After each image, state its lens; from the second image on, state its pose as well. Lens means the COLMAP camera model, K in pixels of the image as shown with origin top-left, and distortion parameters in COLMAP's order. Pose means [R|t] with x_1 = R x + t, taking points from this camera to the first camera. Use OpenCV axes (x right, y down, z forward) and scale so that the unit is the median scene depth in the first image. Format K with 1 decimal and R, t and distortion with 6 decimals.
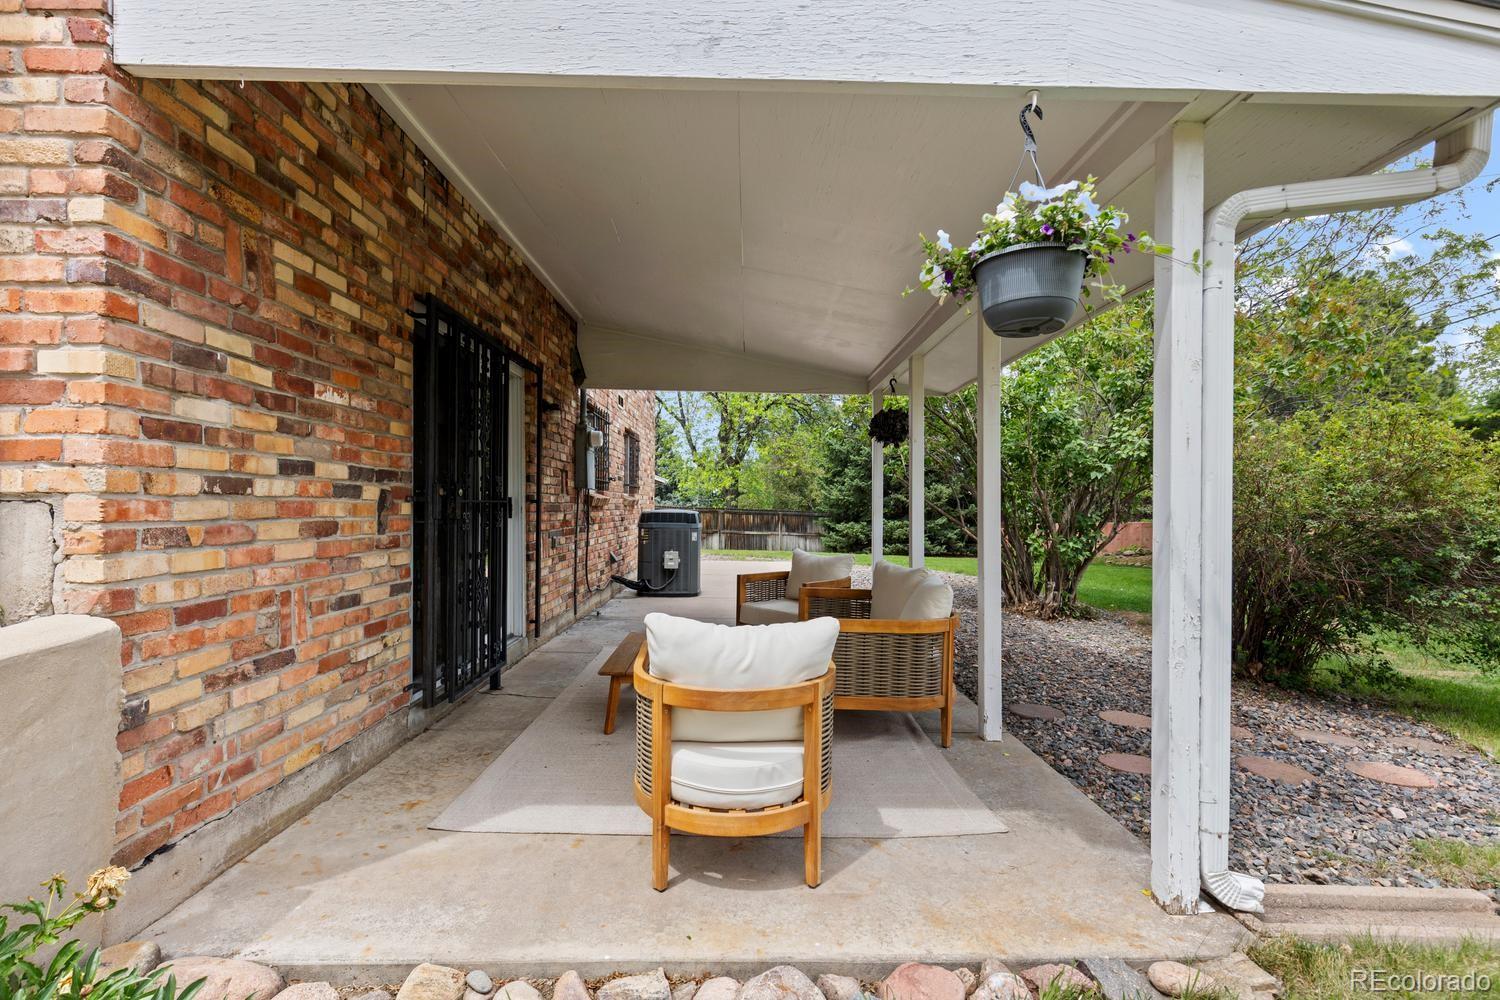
lens RADIAL K [[680.6, 0, 751.6], [0, 680.6, 503.5], [0, 0, 1]] dist [0.006511, -0.000753]
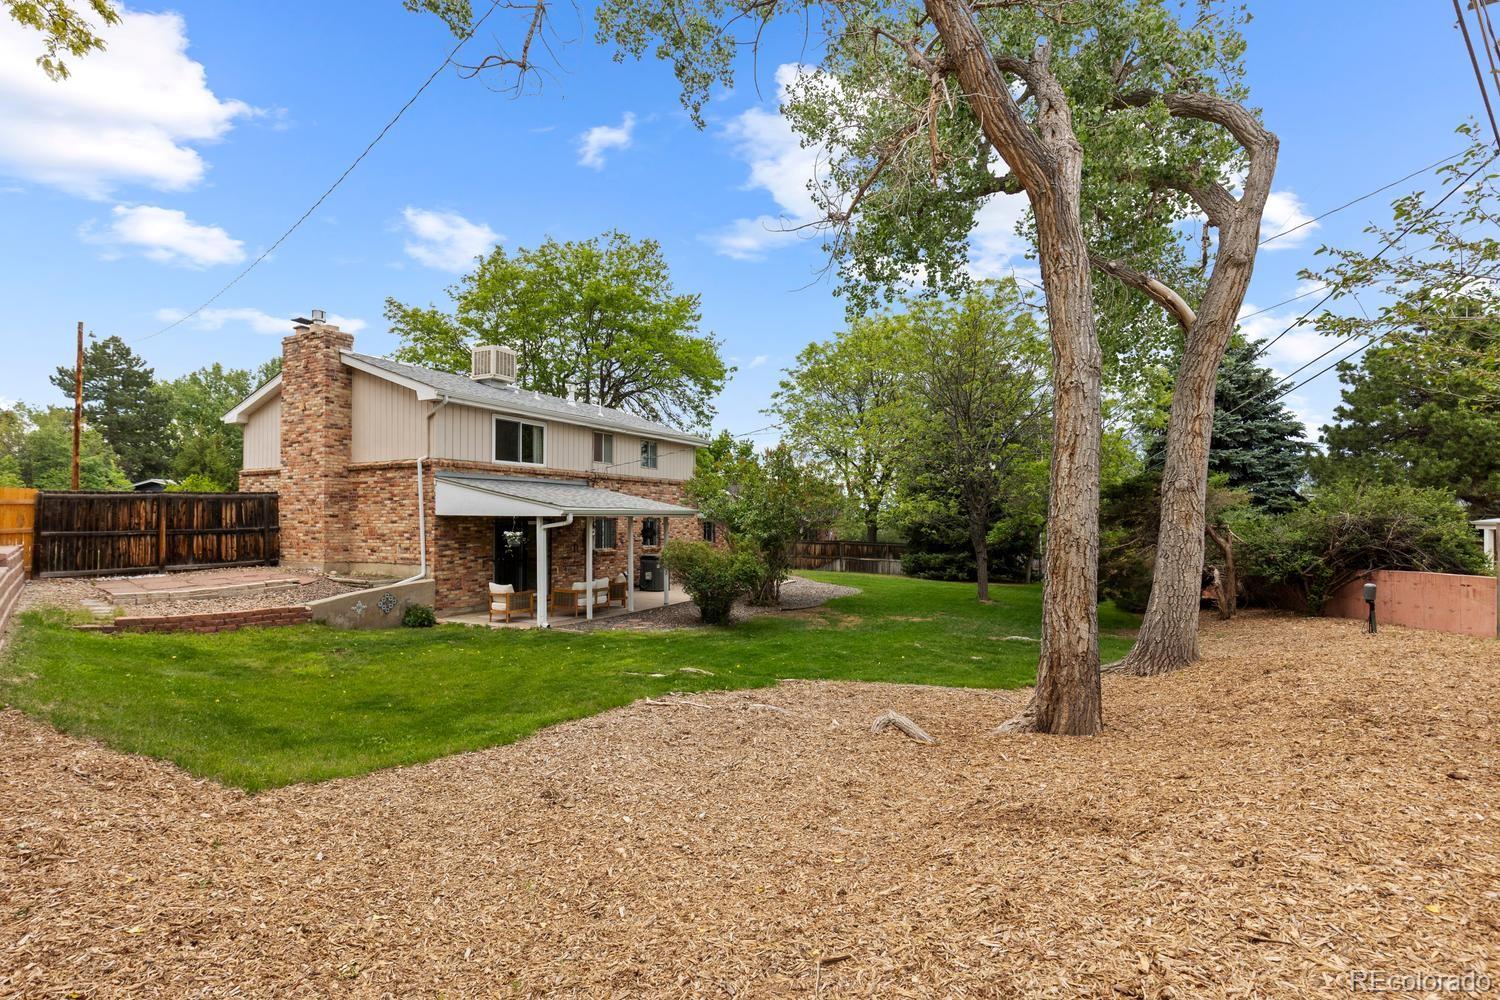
lens RADIAL K [[682.4, 0, 750.8], [0, 682.4, 505.9], [0, 0, 1]] dist [0.002961, -0.000475]
pose [[0.877856, -0.016427, -0.478642, 4.600590], [0.007339, 0.999756, -0.020851, -0.377329], [0.478868, 0.014792, 0.877762, -3.204021]]
